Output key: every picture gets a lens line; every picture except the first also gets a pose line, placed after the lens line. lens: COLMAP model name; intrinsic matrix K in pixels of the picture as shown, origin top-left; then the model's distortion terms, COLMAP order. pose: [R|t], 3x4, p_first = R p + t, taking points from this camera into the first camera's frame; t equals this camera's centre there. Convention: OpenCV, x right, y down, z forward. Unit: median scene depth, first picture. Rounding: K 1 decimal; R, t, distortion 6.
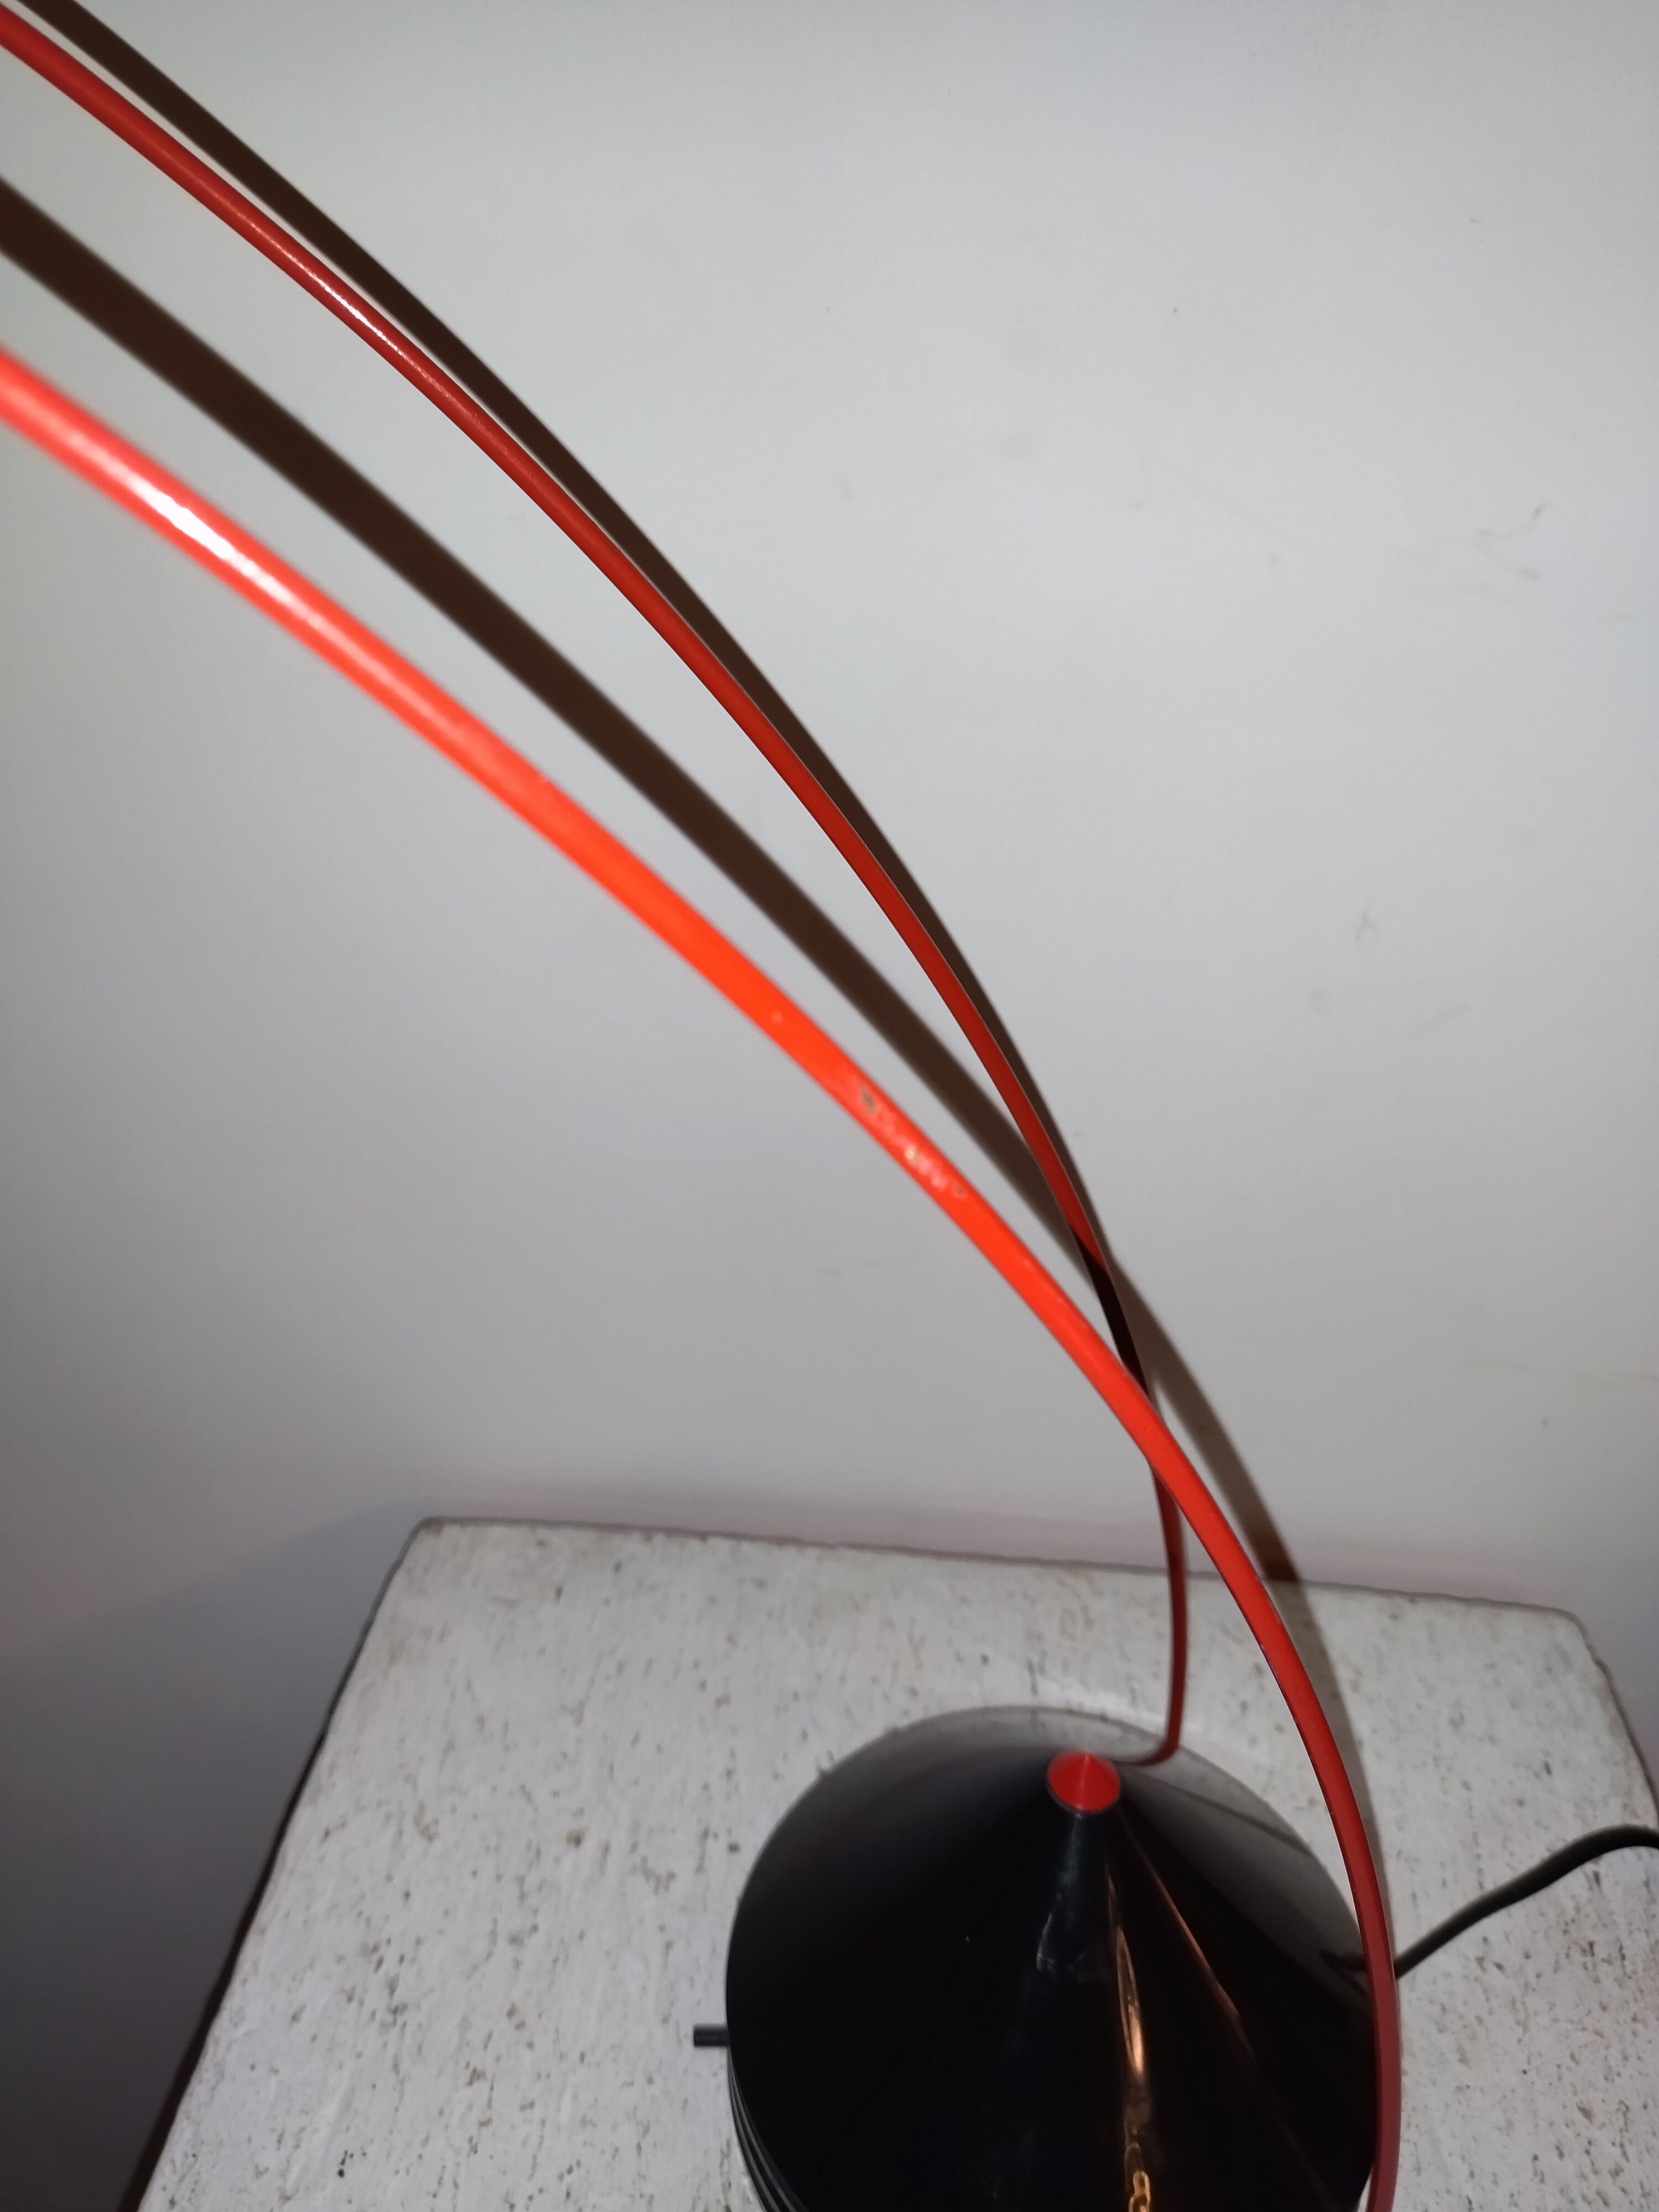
lens RADIAL K [[1743.1, 0, 829.5], [0, 1743.1, 1106.0], [0, 0, 1]] dist [0.002349, -0.071184]
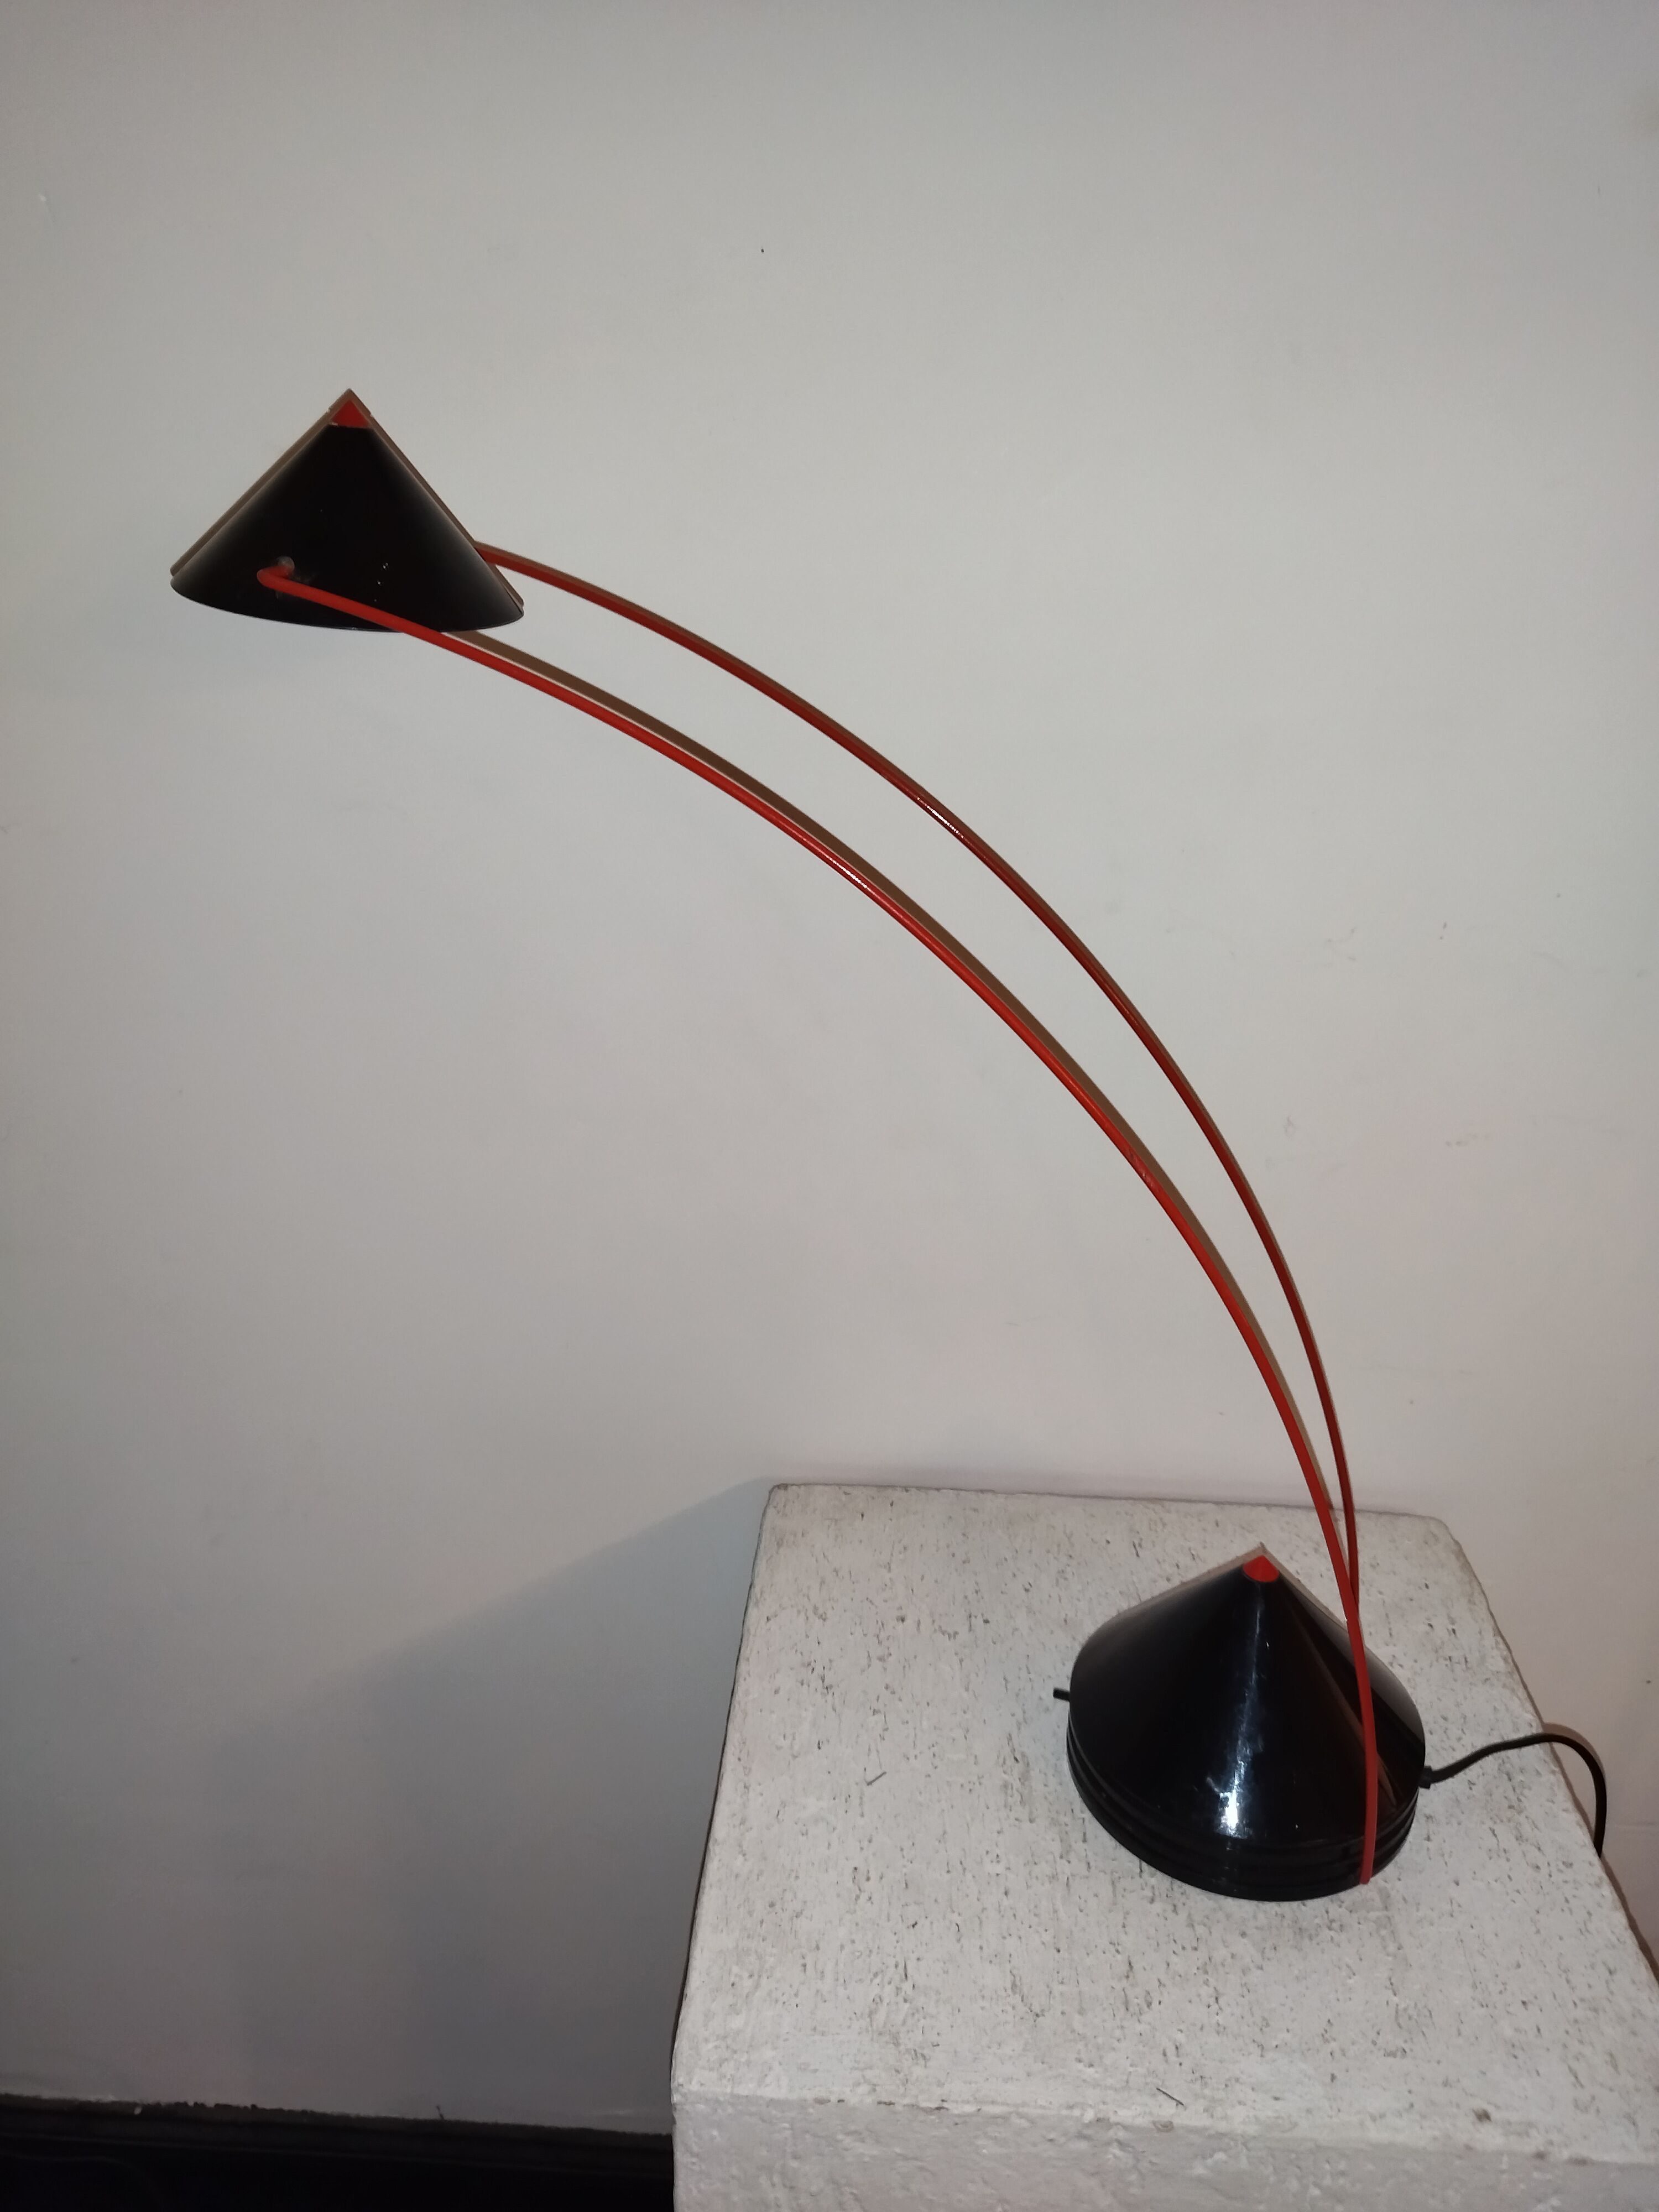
lens RADIAL K [[1712.6, 0, 829.8], [0, 1712.6, 1060.4], [0, 0, 1]] dist [0.047663, 0.004750]
pose [[0.999769, -0.016554, 0.013737, -0.236480], [0.018856, 0.981752, -0.189230, 0.179573], [-0.010354, 0.189445, 0.981837, -0.919442]]
